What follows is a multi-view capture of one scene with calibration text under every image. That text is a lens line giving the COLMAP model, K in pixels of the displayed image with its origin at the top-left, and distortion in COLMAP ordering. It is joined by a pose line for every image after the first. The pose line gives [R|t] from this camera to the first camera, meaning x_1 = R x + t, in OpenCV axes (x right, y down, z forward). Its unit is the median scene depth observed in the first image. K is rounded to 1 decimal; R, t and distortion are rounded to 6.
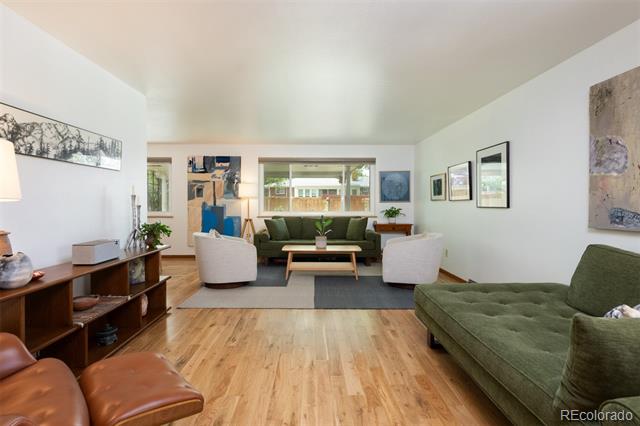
lens RADIAL K [[294.2, 0, 321.2], [0, 294.2, 201.5], [0, 0, 1]] dist [-0.000395, -0.000078]
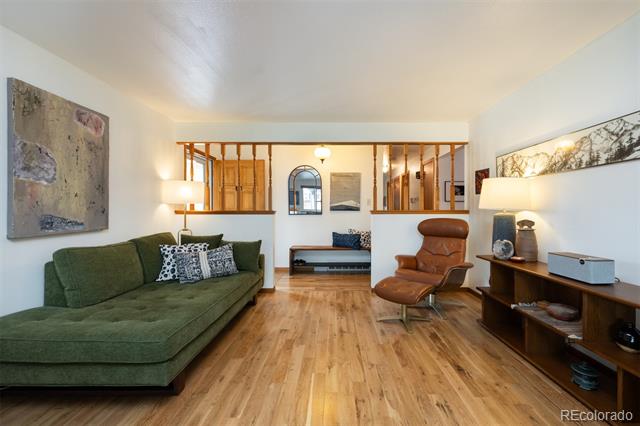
lens RADIAL K [[262.5, 0, 320.0], [0, 262.5, 213.0], [0, 0, 1]] dist [0.000415, 0.000040]
pose [[-0.995926, -0.002223, 0.090147, -0.076674], [-0.001698, 0.999981, 0.005900, 0.008770], [-0.090159, 0.005723, -0.995911, 1.878829]]
